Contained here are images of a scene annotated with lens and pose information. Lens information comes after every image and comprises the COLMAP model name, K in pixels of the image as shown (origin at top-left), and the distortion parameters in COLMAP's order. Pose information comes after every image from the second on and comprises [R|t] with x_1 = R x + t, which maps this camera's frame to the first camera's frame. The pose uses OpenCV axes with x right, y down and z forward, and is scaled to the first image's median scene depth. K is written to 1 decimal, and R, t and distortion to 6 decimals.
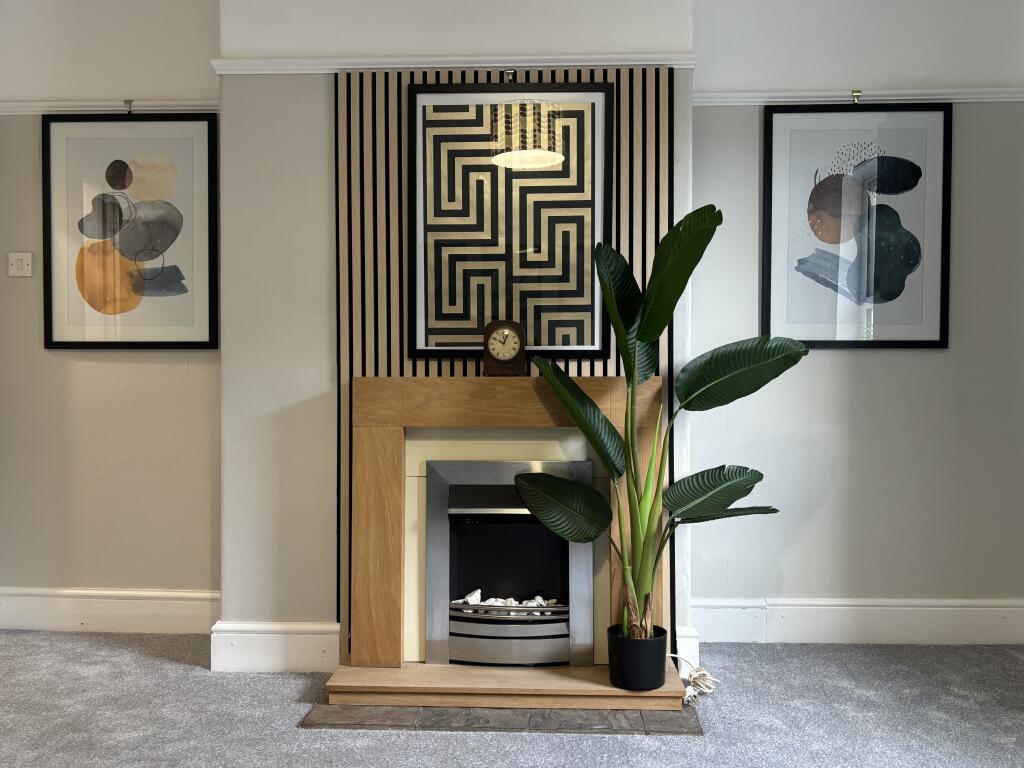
lens RADIAL K [[855.1, 0, 511.0], [0, 855.1, 392.5], [0, 0, 1]] dist [0.075751, -0.095860]
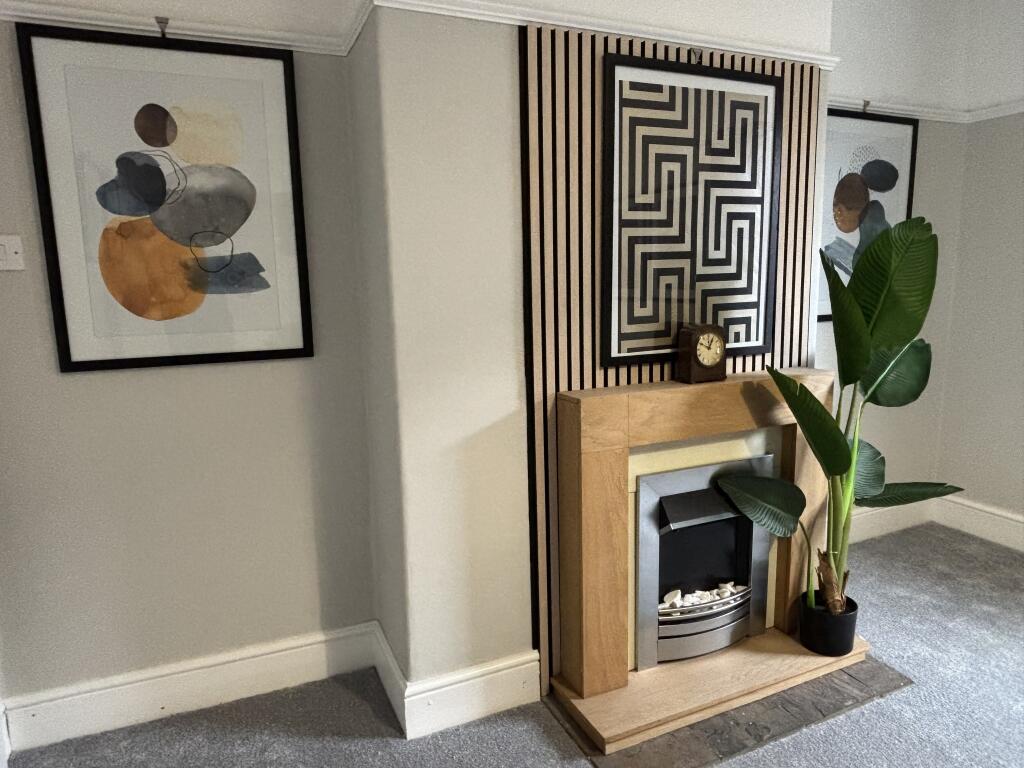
lens RADIAL K [[659.4, 0, 494.3], [0, 659.4, 381.8], [0, 0, 1]] dist [0.001950, -0.004700]
pose [[0.895873, -0.094205, 0.434209, -0.535959], [0.028220, 0.987356, 0.155989, -0.138864], [-0.443414, -0.127493, 0.887203, 0.423556]]
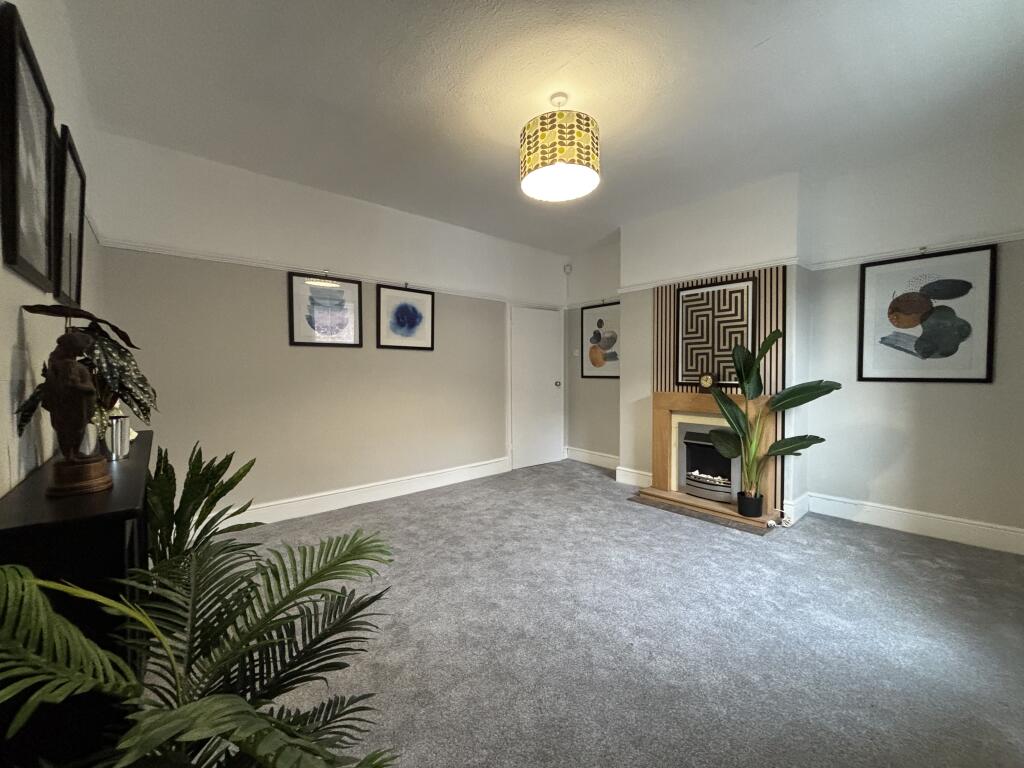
lens RADIAL K [[408.0, 0, 506.1], [0, 408.0, 383.7], [0, 0, 1]] dist [-0.000544, 0.000070]
pose [[0.681037, 0.017208, -0.732047, 0.486175], [0.000789, 0.999706, 0.024233, -0.078135], [0.732249, -0.017082, 0.680823, -0.329423]]
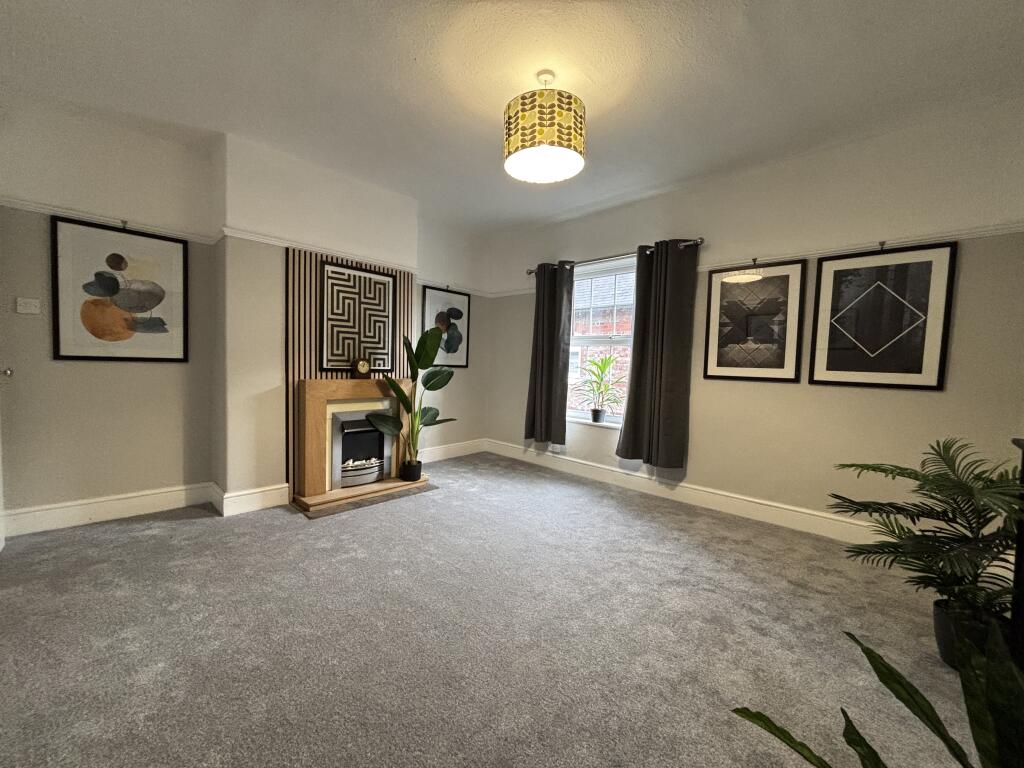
lens RADIAL K [[408.0, 0, 506.1], [0, 408.0, 383.7], [0, 0, 1]] dist [-0.000544, 0.000070]
pose [[0.664059, -0.018393, 0.747454, -0.644778], [-0.021502, 0.998814, 0.043681, -0.067309], [-0.747371, -0.045079, 0.662876, -0.180449]]
